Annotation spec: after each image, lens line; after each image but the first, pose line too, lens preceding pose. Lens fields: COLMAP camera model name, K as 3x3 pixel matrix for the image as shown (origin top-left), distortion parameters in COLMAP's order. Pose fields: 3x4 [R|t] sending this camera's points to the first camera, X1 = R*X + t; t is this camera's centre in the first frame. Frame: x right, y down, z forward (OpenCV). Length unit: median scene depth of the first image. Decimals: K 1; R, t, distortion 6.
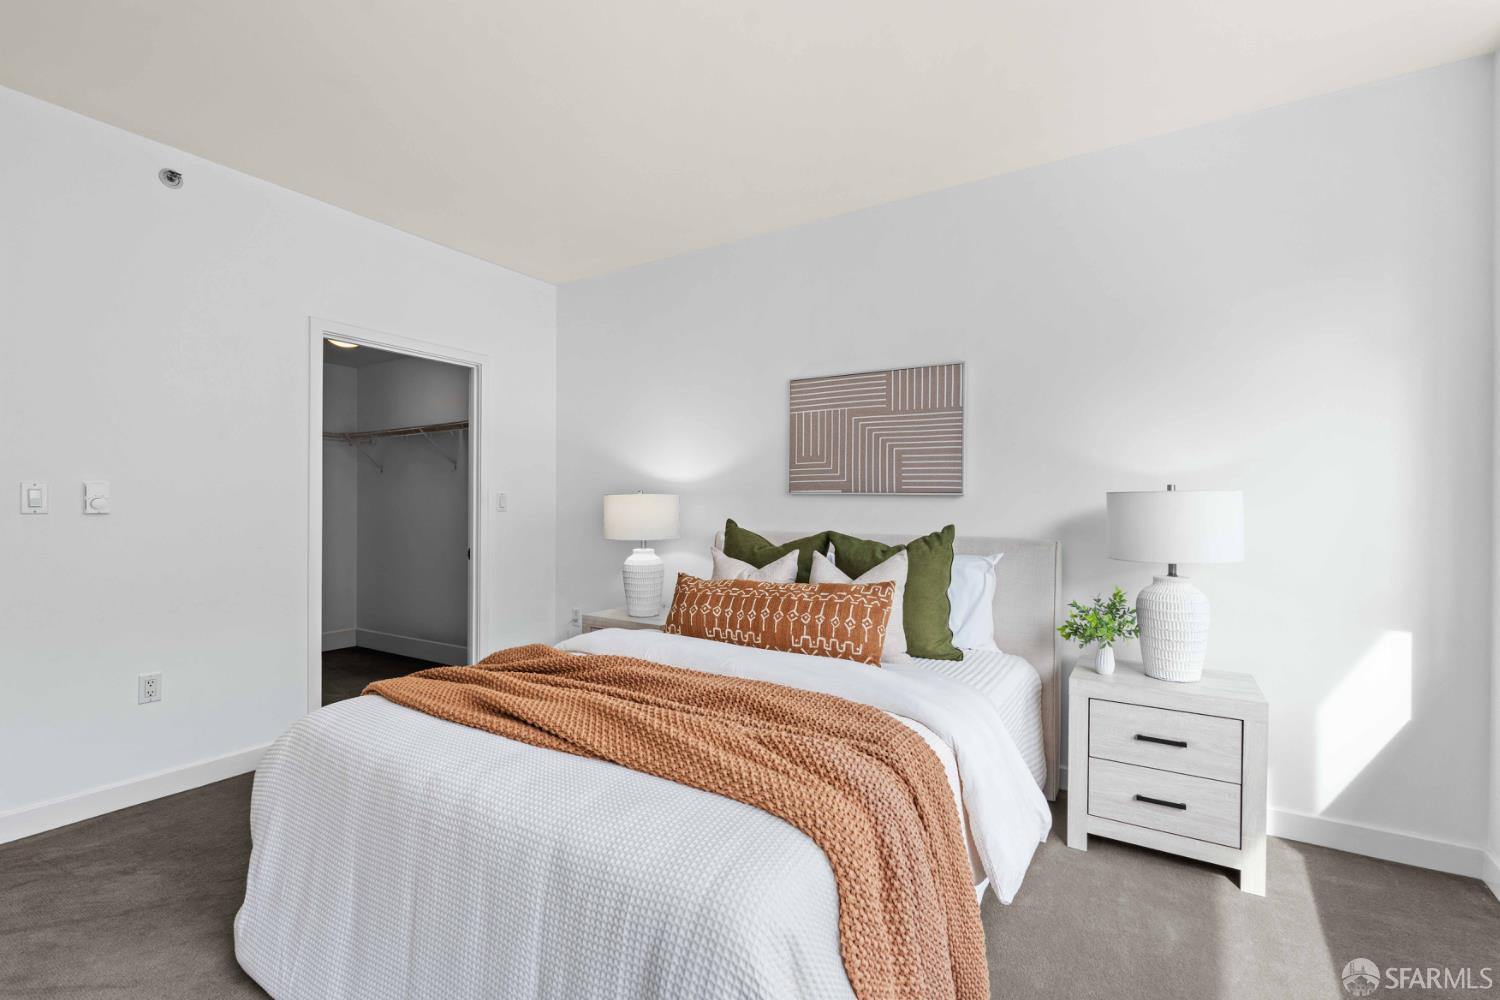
lens RADIAL K [[656.9, 0, 751.4], [0, 656.9, 503.9], [0, 0, 1]] dist [-0.005955, 0.001611]
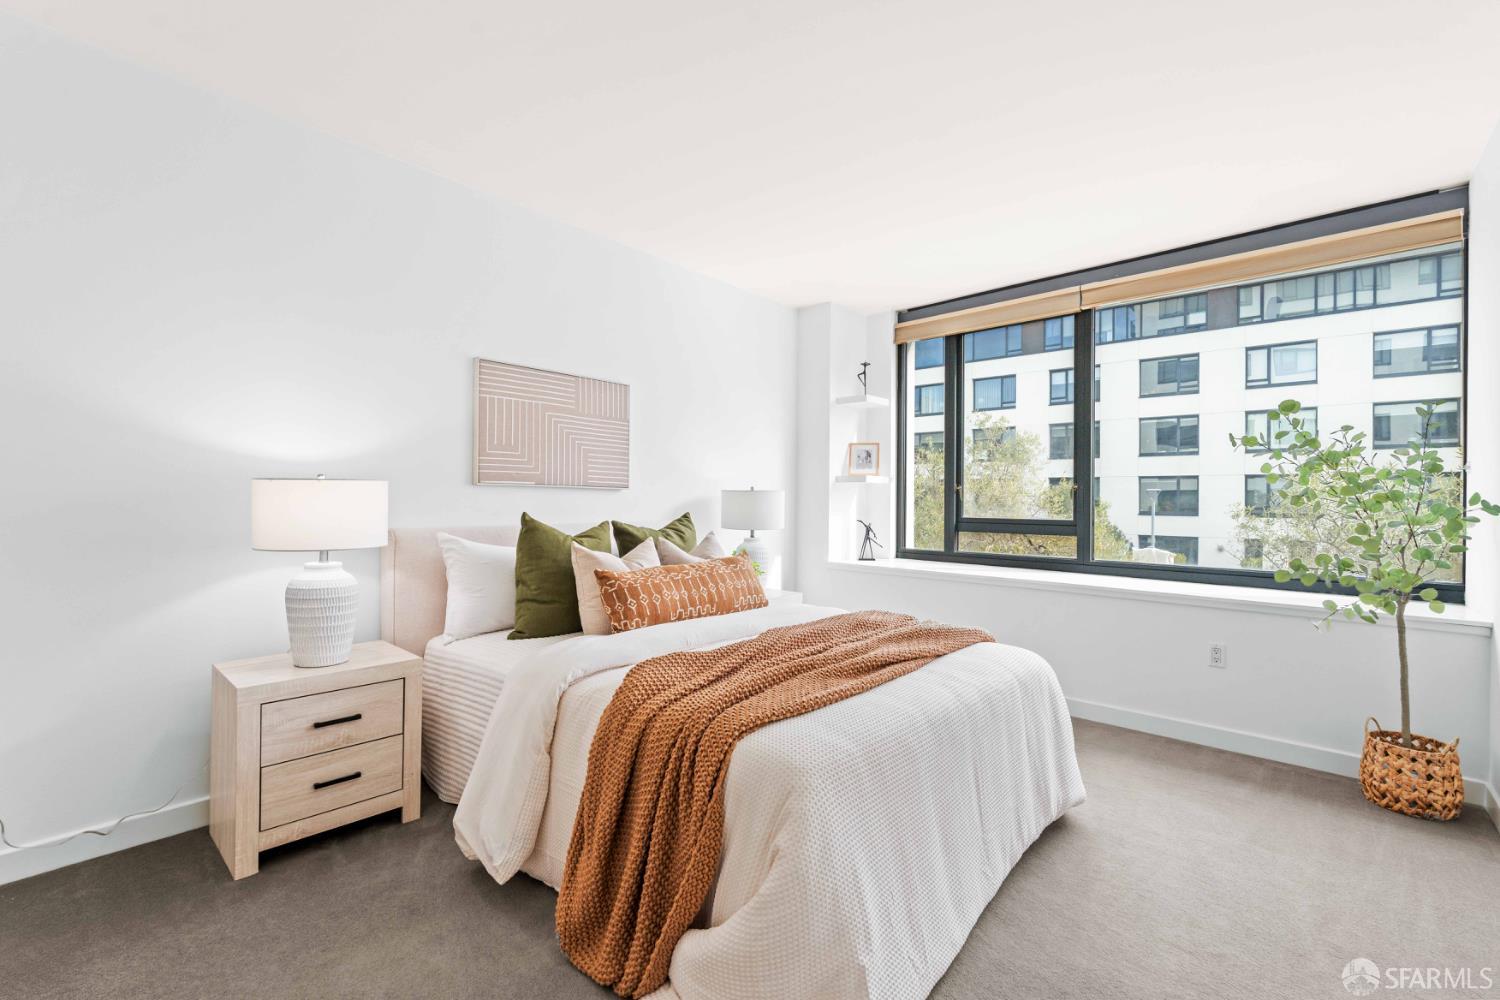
lens RADIAL K [[656.9, 0, 756.6], [0, 656.9, 499.1], [0, 0, 1]] dist [-0.005955, 0.001611]
pose [[0.146087, -0.003919, 0.989264, -0.861222], [-0.006182, 0.999969, 0.004874, -0.002295], [-0.989252, -0.006827, 0.146058, 0.546686]]
